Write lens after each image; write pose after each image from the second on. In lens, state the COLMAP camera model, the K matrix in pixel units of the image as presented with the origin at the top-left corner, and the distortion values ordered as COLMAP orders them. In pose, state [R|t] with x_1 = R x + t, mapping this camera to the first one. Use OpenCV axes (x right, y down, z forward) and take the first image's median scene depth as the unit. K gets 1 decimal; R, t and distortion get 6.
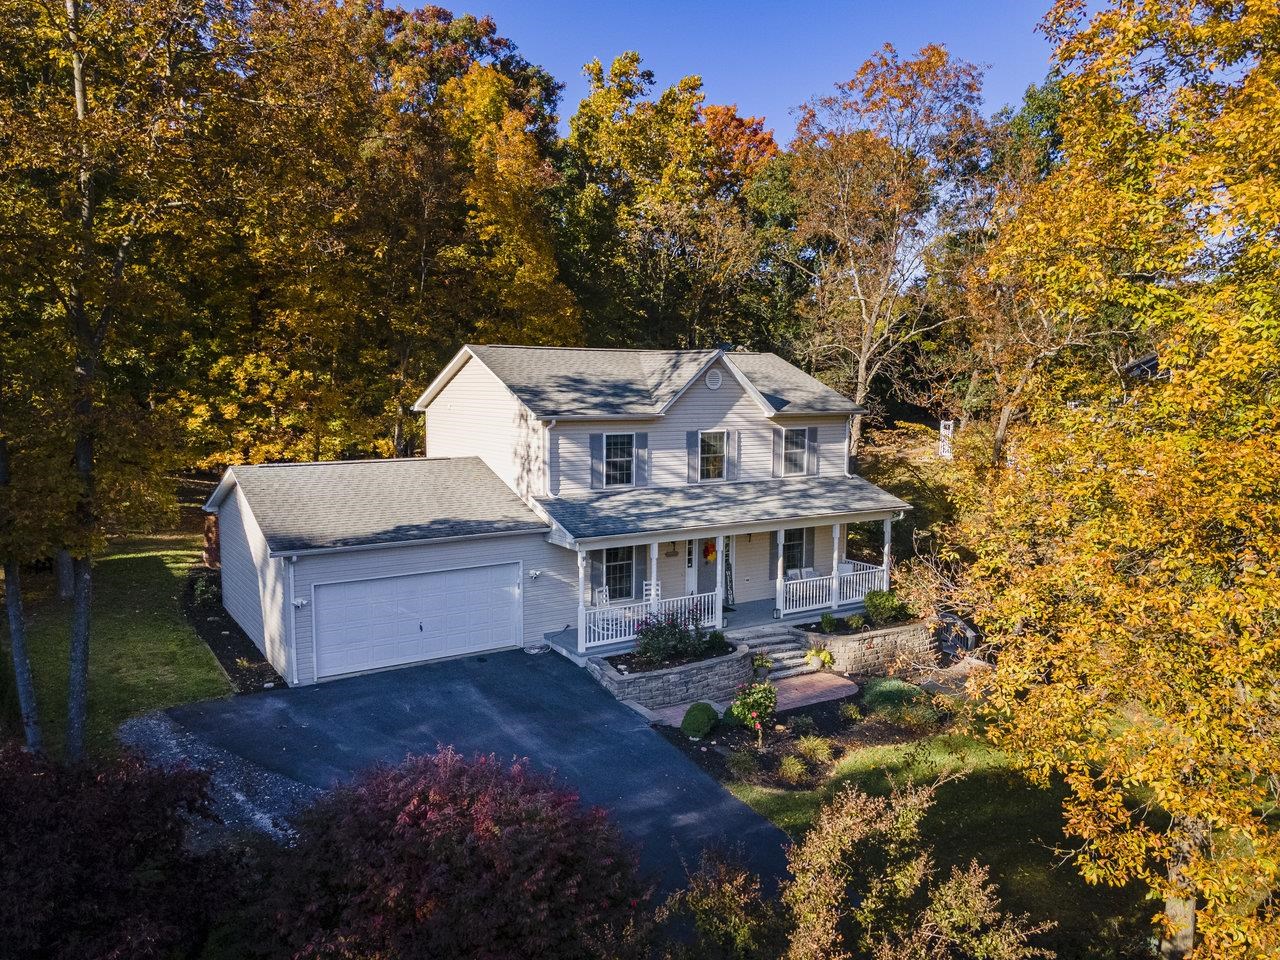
lens RADIAL K [[950.9, 0, 645.2], [0, 950.9, 495.6], [0, 0, 1]] dist [0.033155, 0.003228]
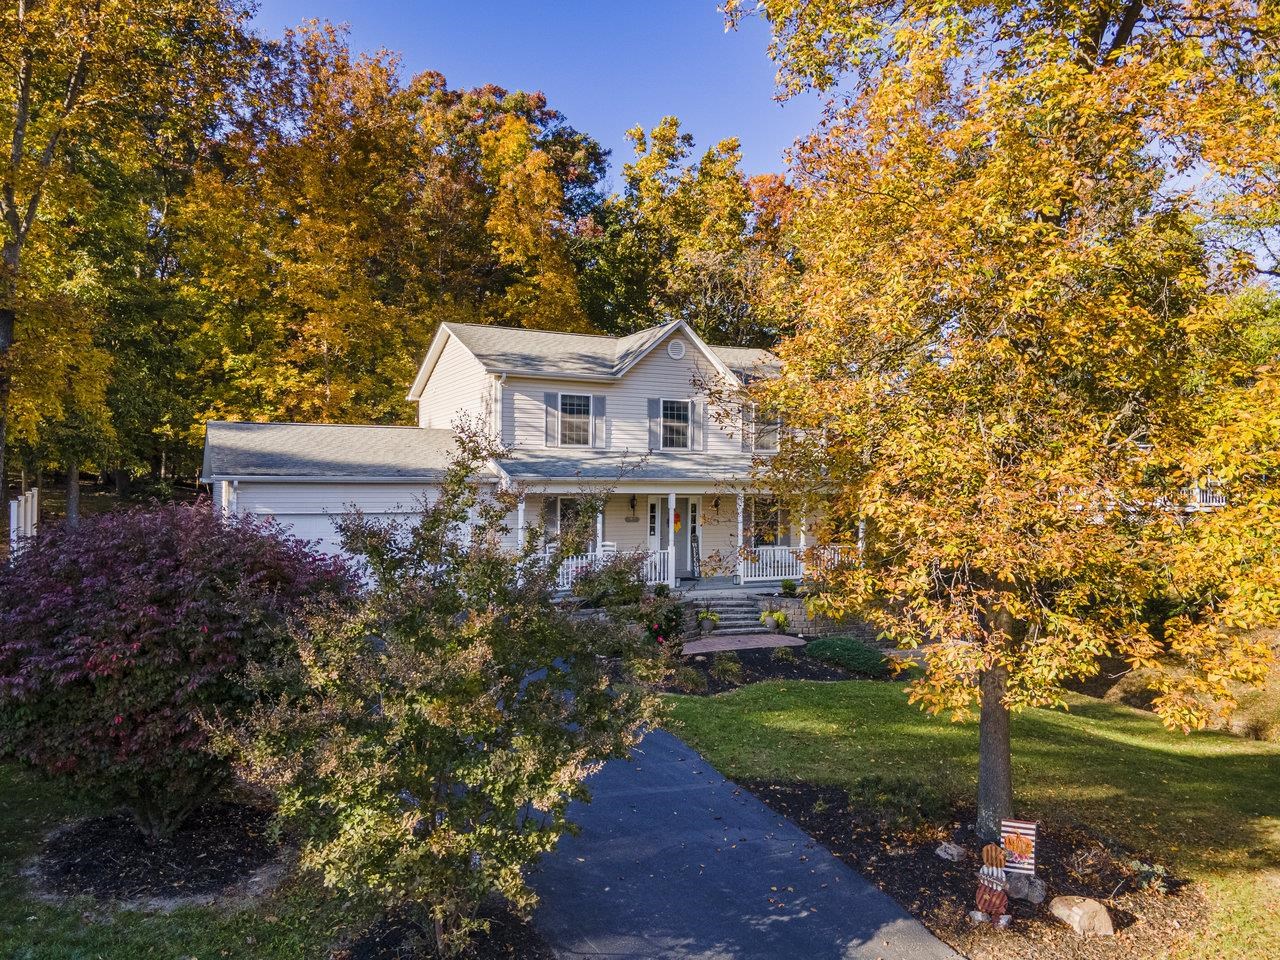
lens RADIAL K [[943.3, 0, 650.5], [0, 943.3, 496.7], [0, 0, 1]] dist [0.009416, 0.002886]
pose [[0.994386, 0.001431, -0.105808, 0.147722], [-0.013239, 0.993734, -0.110981, 0.142993], [0.104986, 0.111759, 0.988174, 0.017481]]
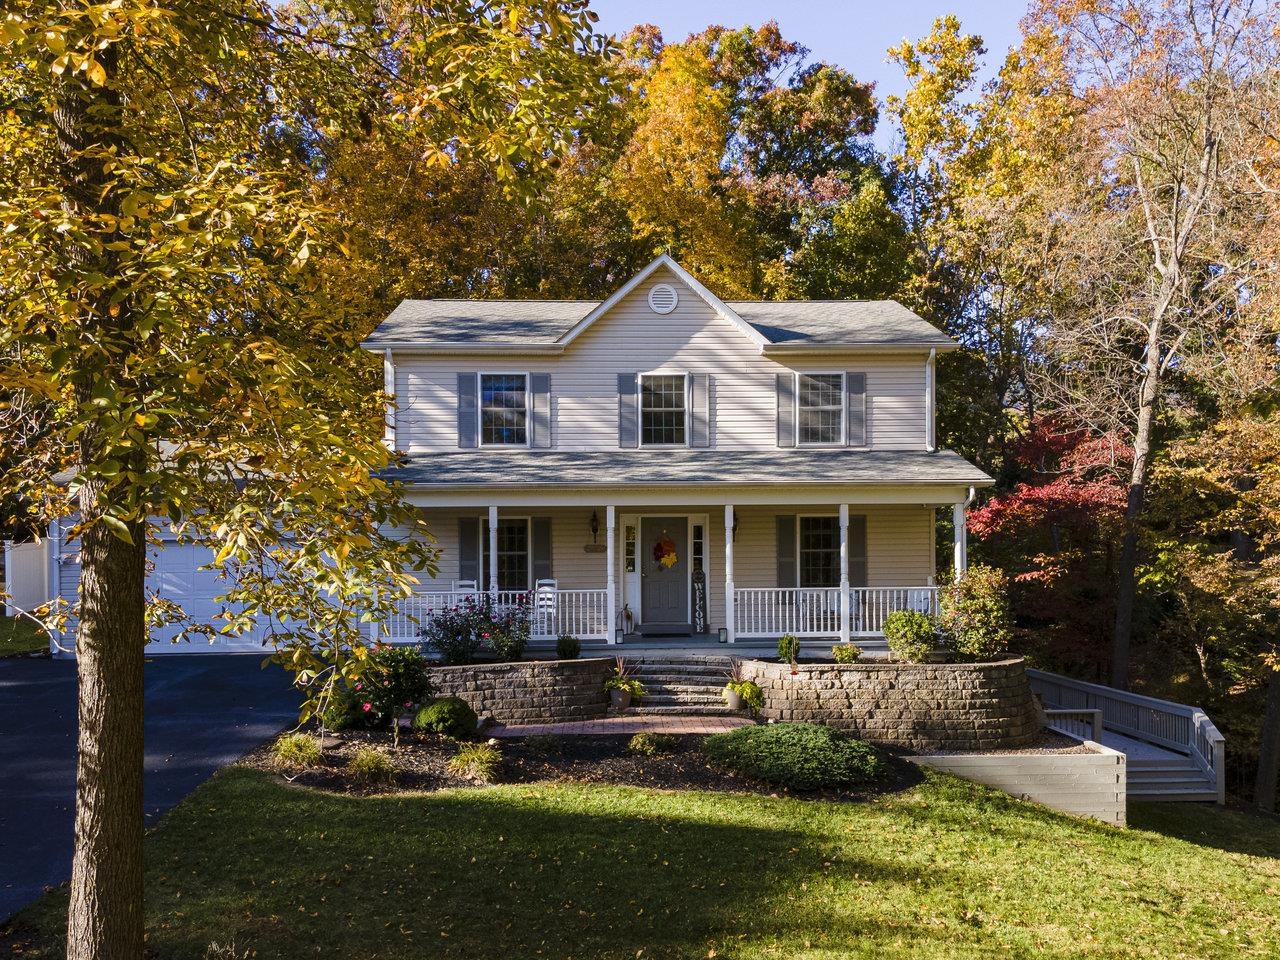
lens RADIAL K [[1116.4, 0, 655.3], [0, 1116.4, 565.1], [0, 0, 1]] dist [0.044185, -0.008296]
pose [[0.862989, -0.011232, -0.505098, 0.467120], [-0.047204, 0.993587, -0.102745, 0.151286], [0.503013, 0.112511, 0.856924, 0.310076]]
